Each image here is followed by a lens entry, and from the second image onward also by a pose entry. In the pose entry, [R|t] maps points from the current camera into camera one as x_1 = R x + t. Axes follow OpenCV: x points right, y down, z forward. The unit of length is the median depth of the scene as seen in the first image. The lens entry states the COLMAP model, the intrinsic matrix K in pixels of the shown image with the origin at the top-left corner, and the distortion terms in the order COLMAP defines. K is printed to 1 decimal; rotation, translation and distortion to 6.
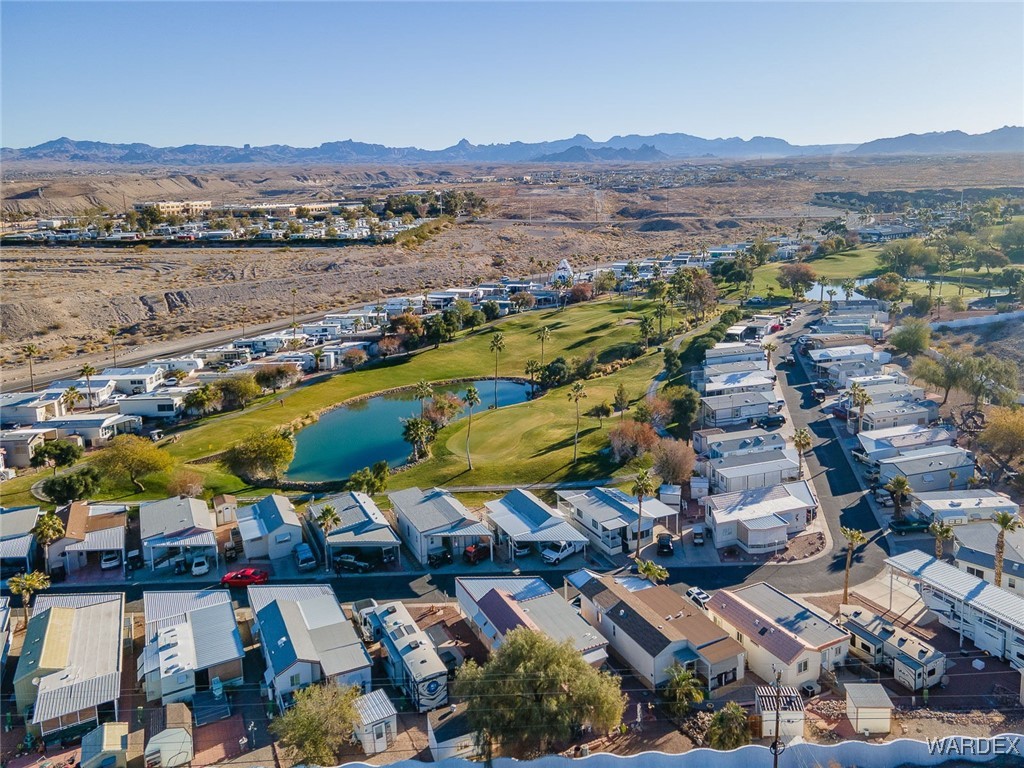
lens RADIAL K [[777.0, 0, 567.5], [0, 777.0, 308.6], [0, 0, 1]] dist [0.036126, 0.014993]
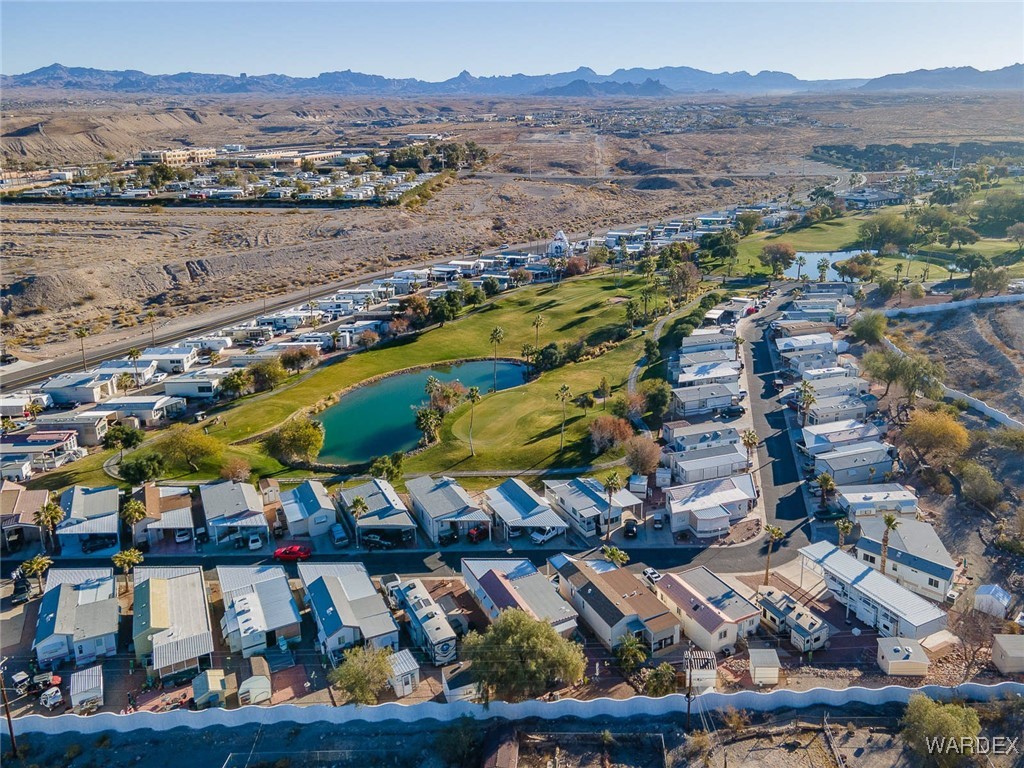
lens RADIAL K [[777.0, 0, 567.5], [0, 777.0, 308.6], [0, 0, 1]] dist [0.036126, 0.014993]
pose [[0.999946, 0.010347, -0.000903, 0.013832], [-0.010238, 0.996581, 0.081989, -0.088267], [0.001749, -0.081975, 0.996633, -0.121849]]
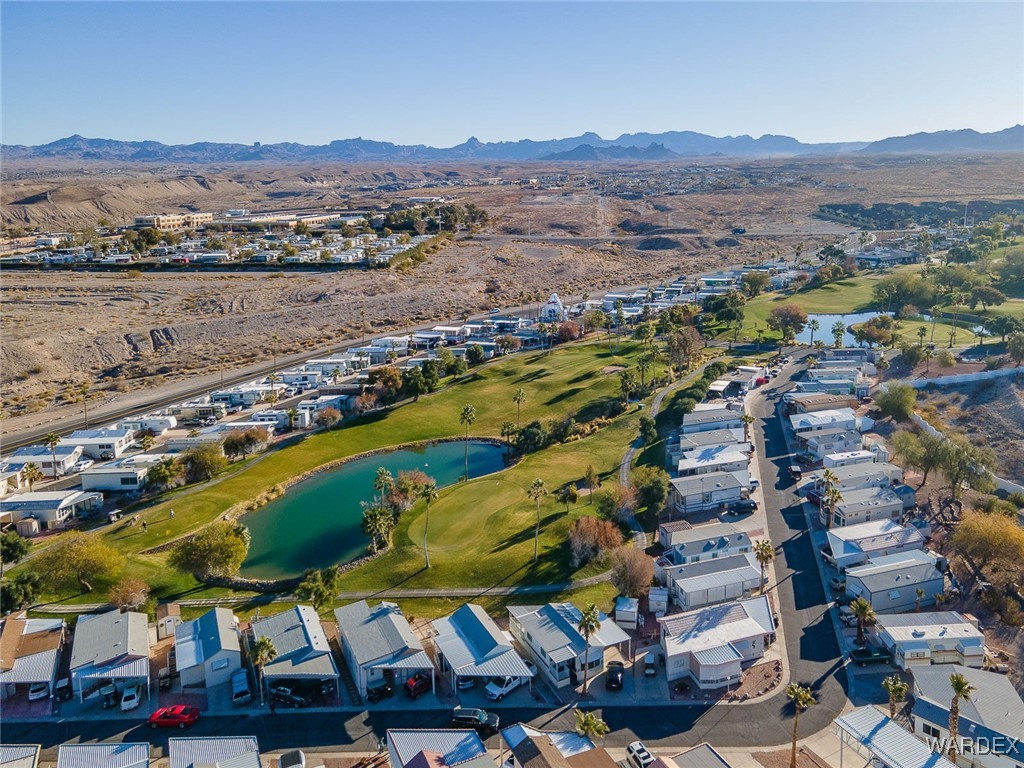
lens RADIAL K [[777.0, 0, 567.5], [0, 777.0, 308.6], [0, 0, 1]] dist [0.036126, 0.014993]
pose [[0.999933, 0.003244, -0.011133, 0.046394], [-0.003206, 0.999989, 0.003473, -0.093714], [0.011144, -0.003437, 0.999932, 0.021231]]
